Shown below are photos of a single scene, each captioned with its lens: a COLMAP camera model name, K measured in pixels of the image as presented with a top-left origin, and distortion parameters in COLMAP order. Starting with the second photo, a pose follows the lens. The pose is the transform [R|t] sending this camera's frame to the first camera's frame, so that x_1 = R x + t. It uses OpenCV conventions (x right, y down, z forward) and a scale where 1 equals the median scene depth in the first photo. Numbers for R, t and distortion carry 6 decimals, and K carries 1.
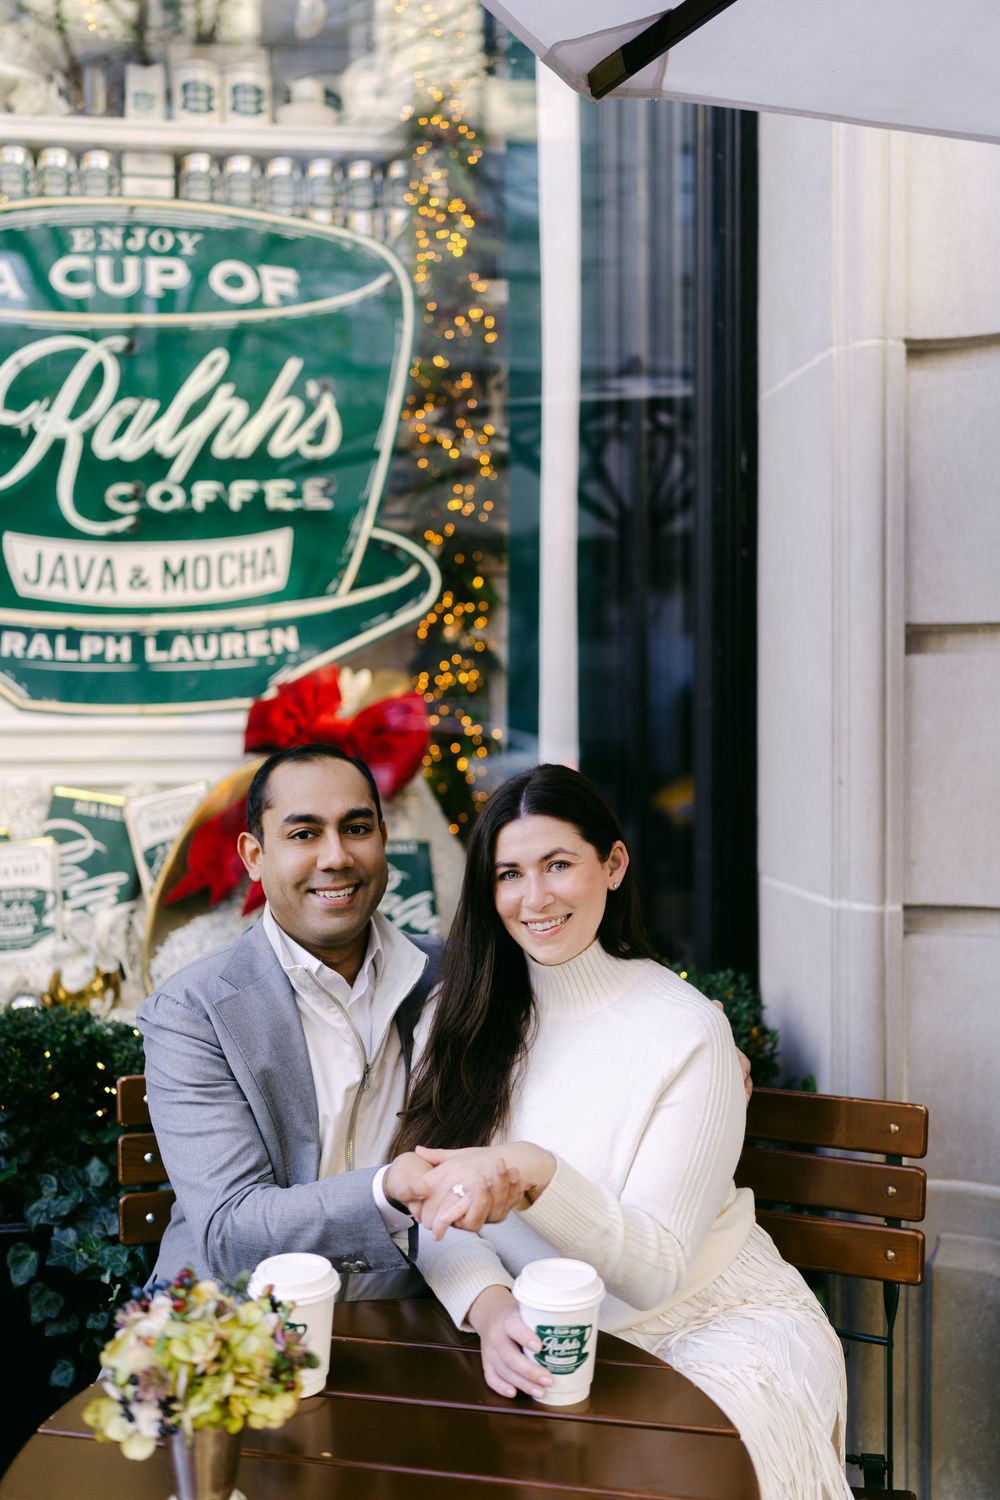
lens RADIAL K [[1431.2, 0, 501.5], [0, 1431.2, 762.2], [0, 0, 1]] dist [-0.004627, 0.018138]
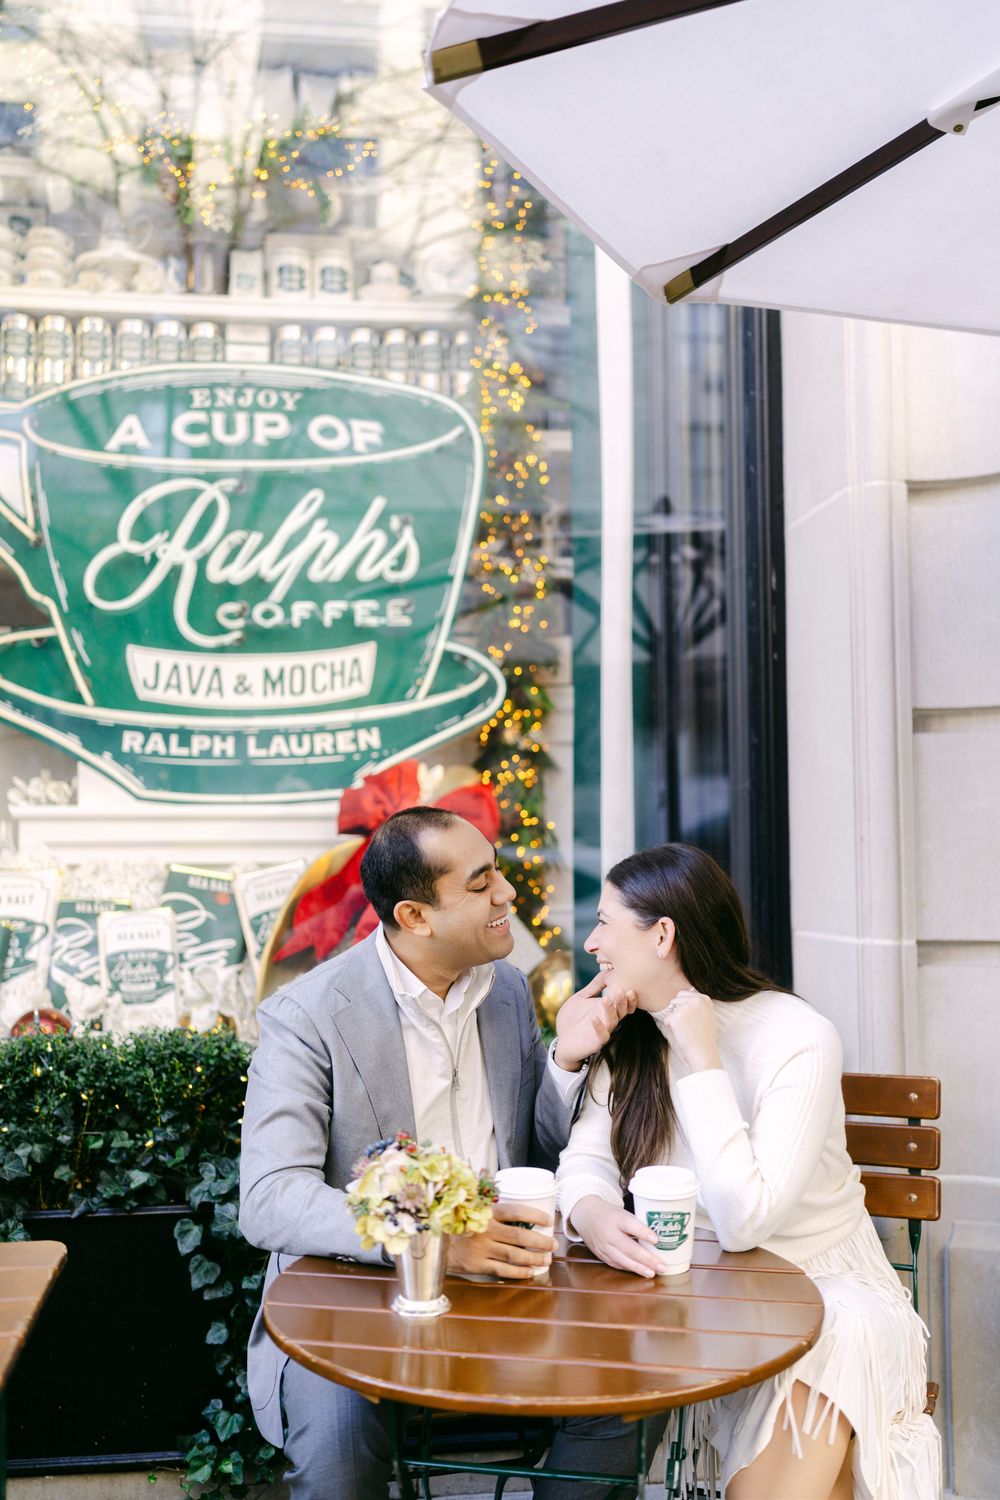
lens RADIAL K [[1476.5, 0, 499.7], [0, 1476.5, 772.6], [0, 0, 1]] dist [-0.008758, 0.028678]
pose [[1.000000, 0.000262, 0.000687, -0.048954], [-0.000196, 0.995573, -0.093987, 0.052945], [-0.000709, 0.093987, 0.995573, -0.171867]]
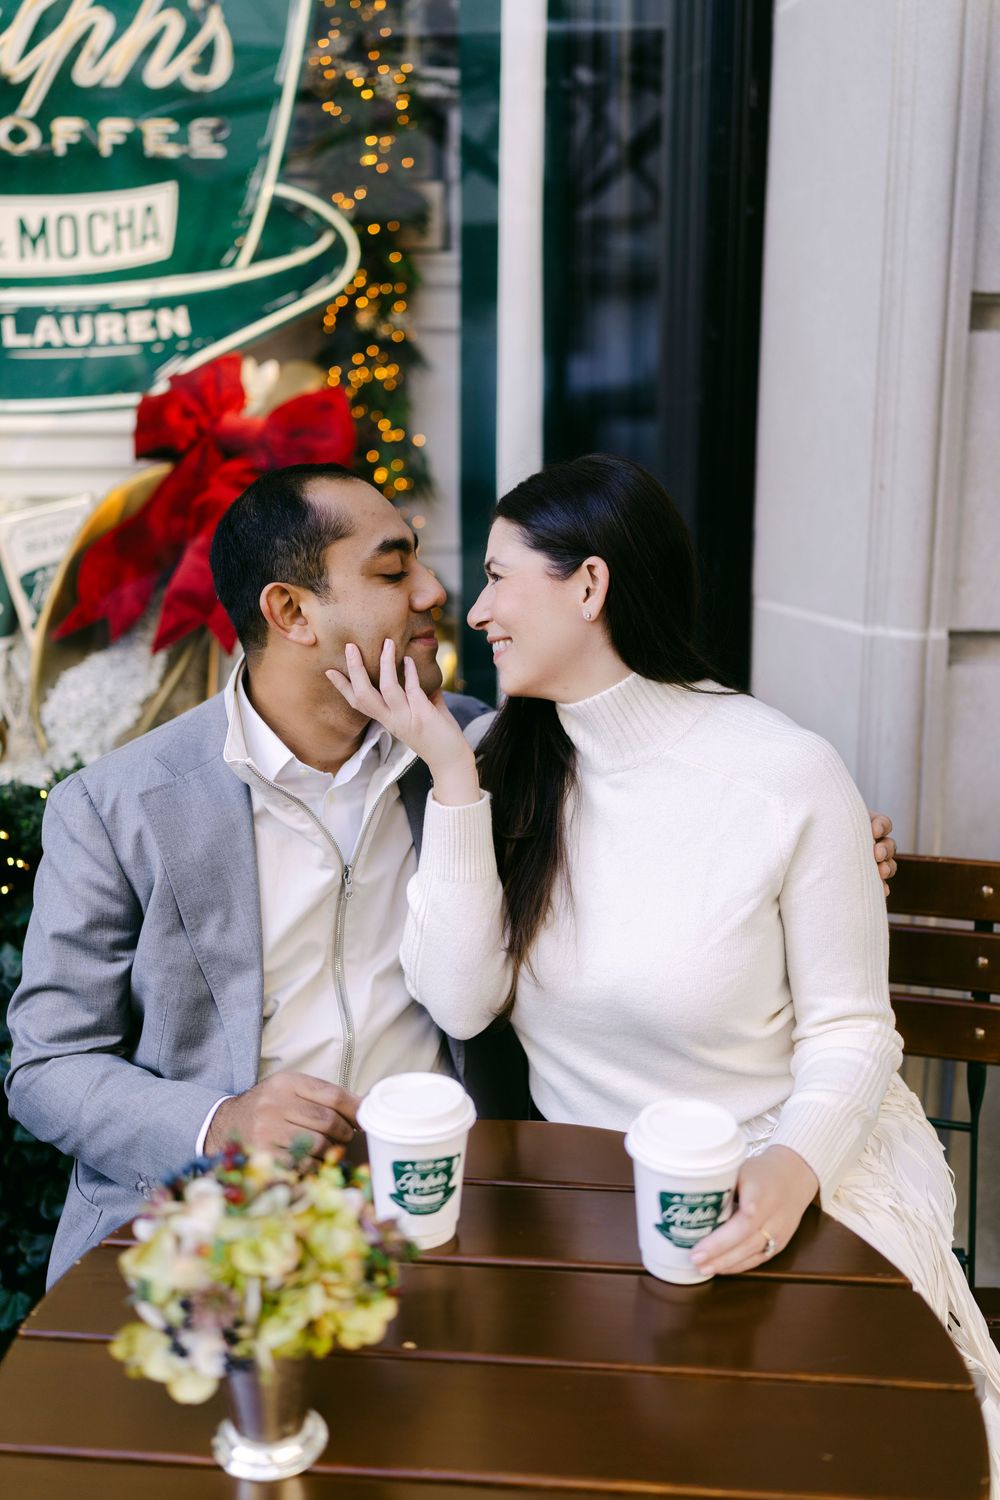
lens RADIAL K [[1442.6, 0, 495.4], [0, 1442.6, 750.4], [0, 0, 1]] dist [0.003473, 0.005858]
pose [[0.994142, -0.019711, 0.106267, -0.060073], [0.000495, 0.984048, 0.177902, 0.010727], [-0.108078, -0.176807, 0.978294, 0.112662]]
